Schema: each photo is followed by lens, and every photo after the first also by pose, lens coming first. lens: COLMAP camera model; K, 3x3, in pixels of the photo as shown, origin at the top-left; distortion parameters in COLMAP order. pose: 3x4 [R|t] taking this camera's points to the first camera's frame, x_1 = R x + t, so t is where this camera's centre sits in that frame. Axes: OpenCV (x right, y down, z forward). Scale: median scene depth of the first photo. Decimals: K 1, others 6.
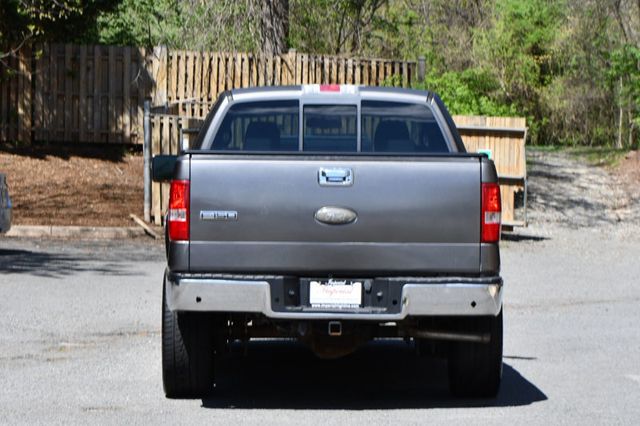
lens RADIAL K [[2461.1, 0, 320.0], [0, 2461.1, 213.0], [0, 0, 1]] dist [-0.091273, 1.635602]
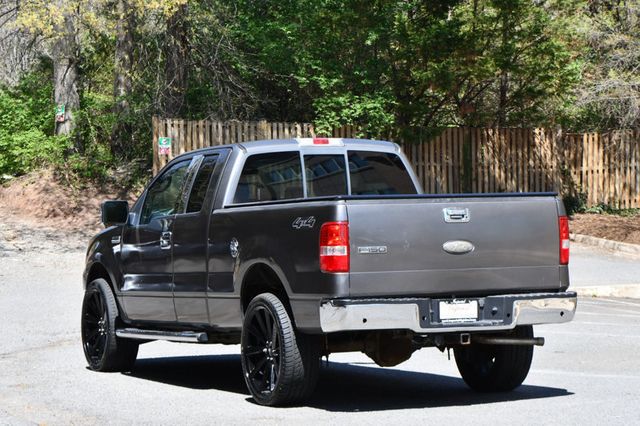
lens RADIAL K [[2461.1, 0, 320.0], [0, 2461.1, 213.0], [0, 0, 1]] dist [-0.091273, 1.635602]
pose [[0.909492, -0.029463, 0.414677, -0.561880], [0.034447, 0.999396, -0.004543, -0.012576], [-0.414293, 0.018416, 0.909957, -0.087340]]
